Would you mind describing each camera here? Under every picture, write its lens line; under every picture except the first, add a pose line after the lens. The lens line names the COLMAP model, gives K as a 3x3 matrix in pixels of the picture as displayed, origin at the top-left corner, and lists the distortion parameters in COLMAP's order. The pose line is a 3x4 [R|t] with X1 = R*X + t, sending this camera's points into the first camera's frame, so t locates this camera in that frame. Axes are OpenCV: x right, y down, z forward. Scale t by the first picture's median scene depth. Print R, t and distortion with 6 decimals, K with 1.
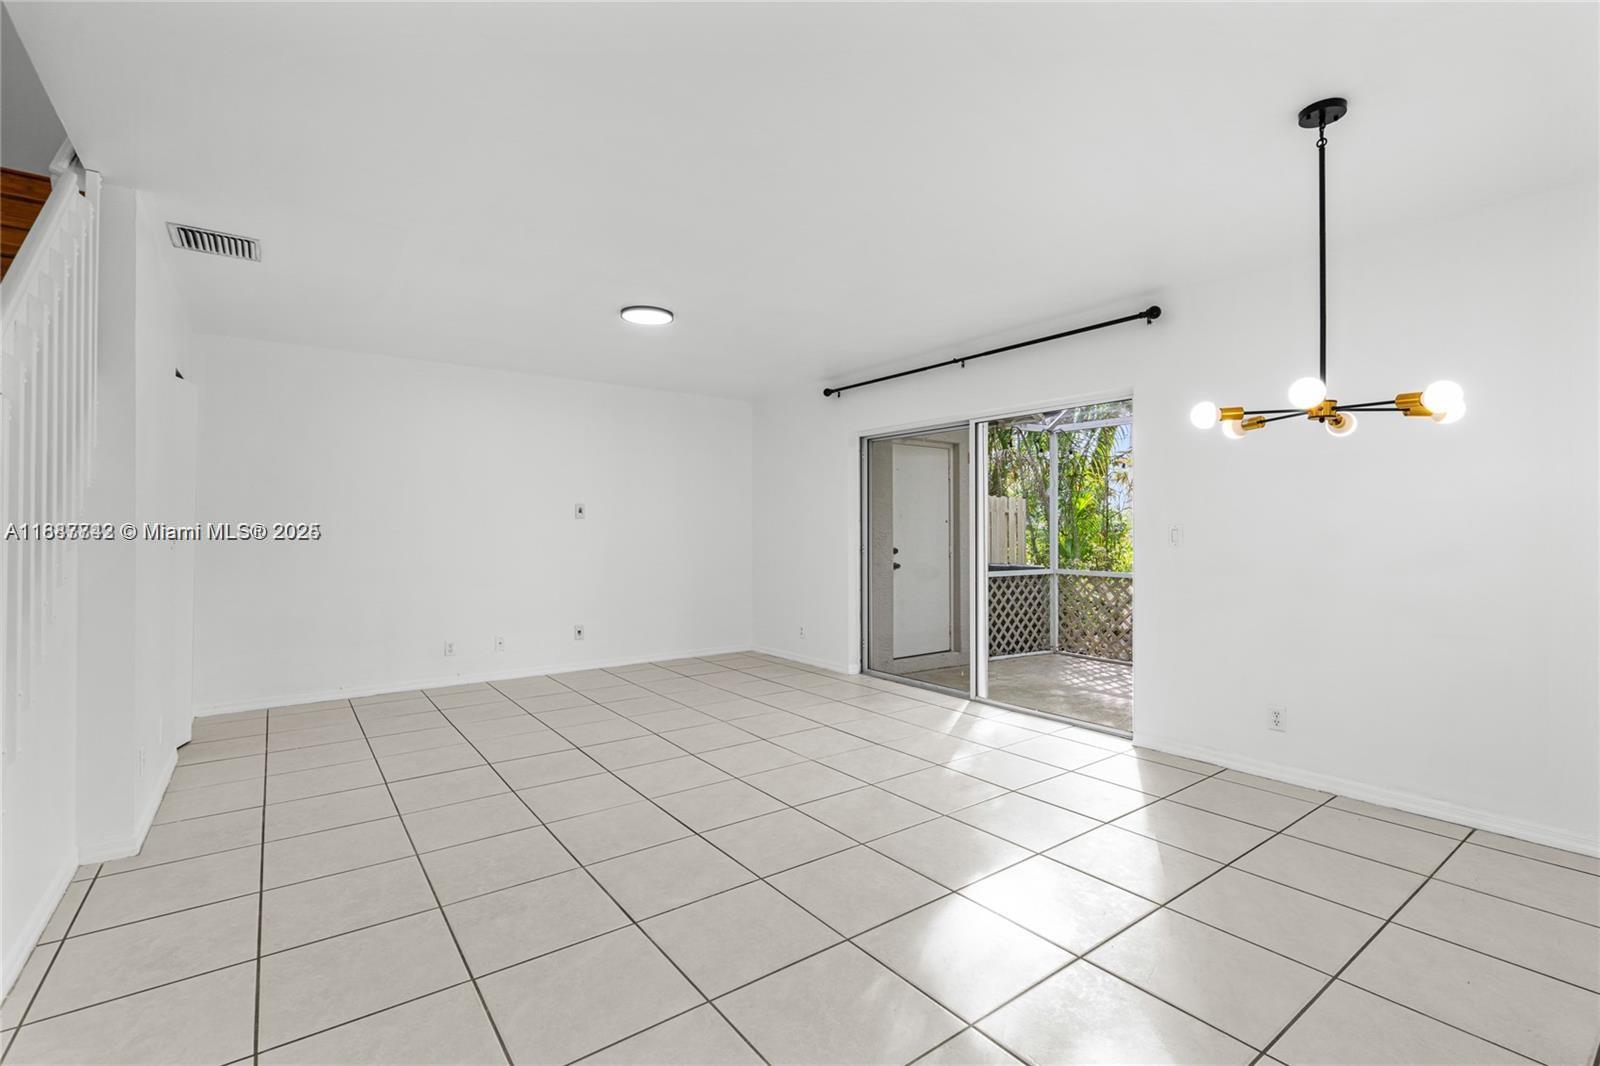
lens RADIAL K [[720.9, 0, 806.7], [0, 720.9, 531.5], [0, 0, 1]] dist [-0.003376, 0.001264]
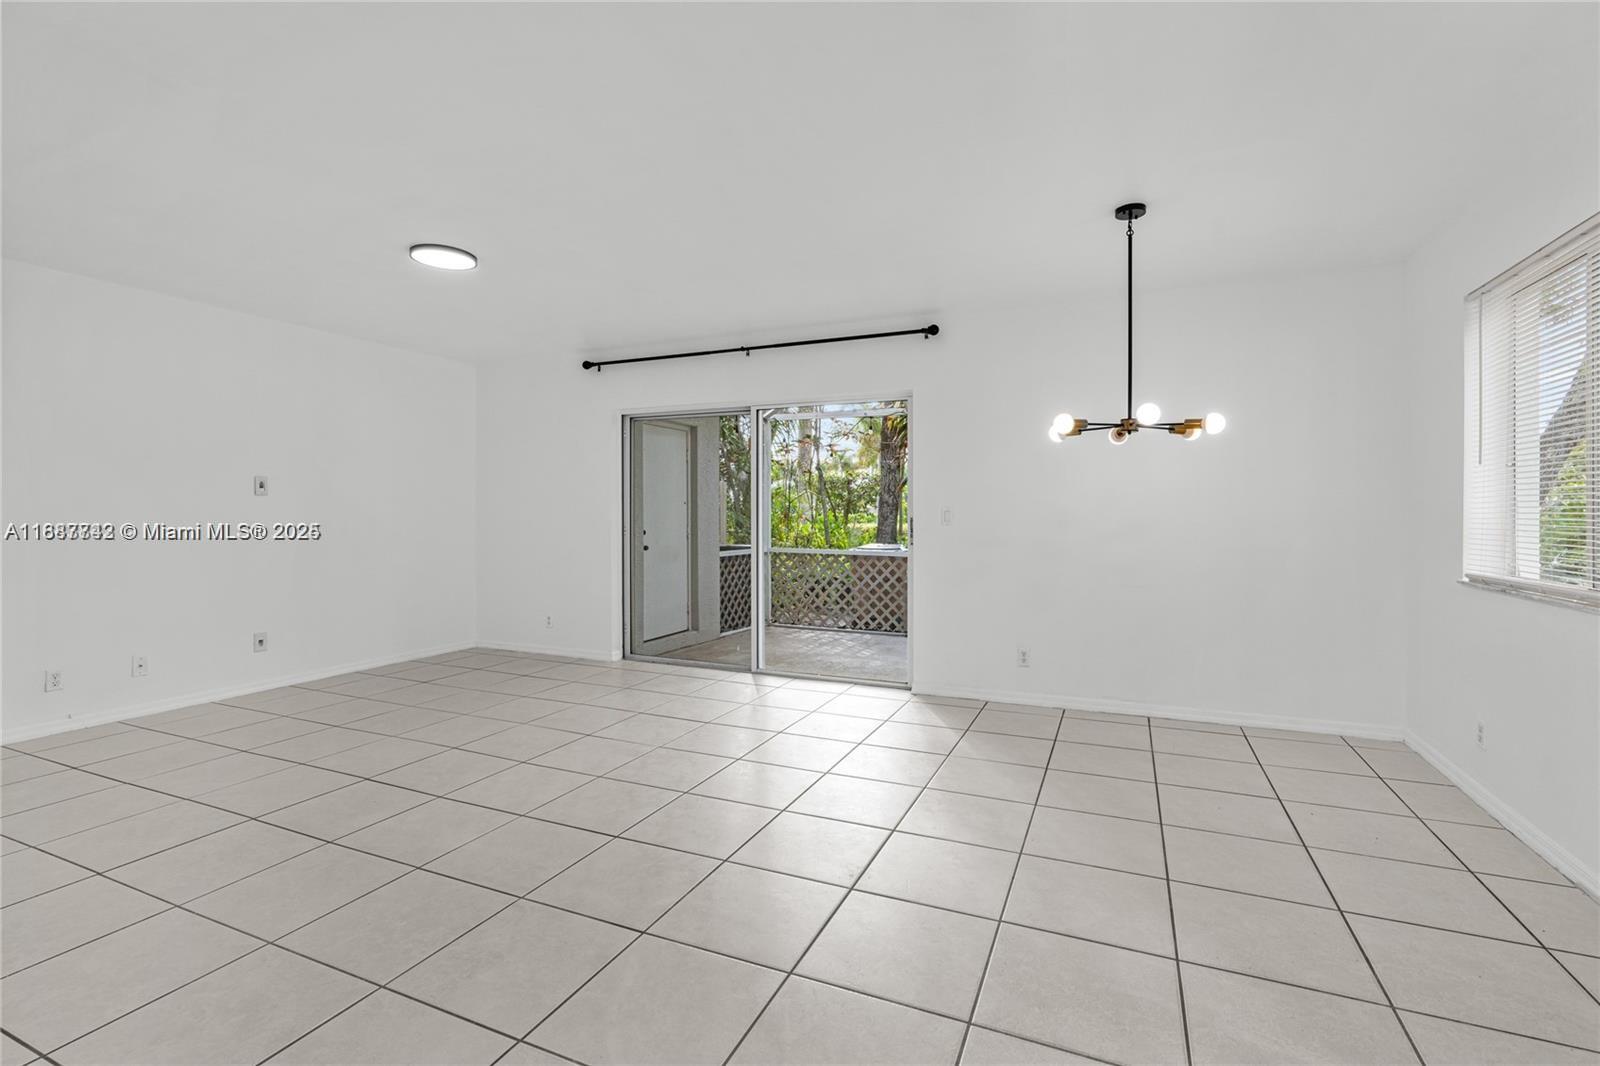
lens RADIAL K [[728.8, 0, 803.8], [0, 728.8, 512.4], [0, 0, 1]] dist [0.001635, 0.001306]
pose [[0.872702, 0.001452, 0.488251, -0.183877], [-0.001018, 0.999999, -0.001155, 0.000700], [-0.488253, 0.000511, 0.872702, 0.027405]]
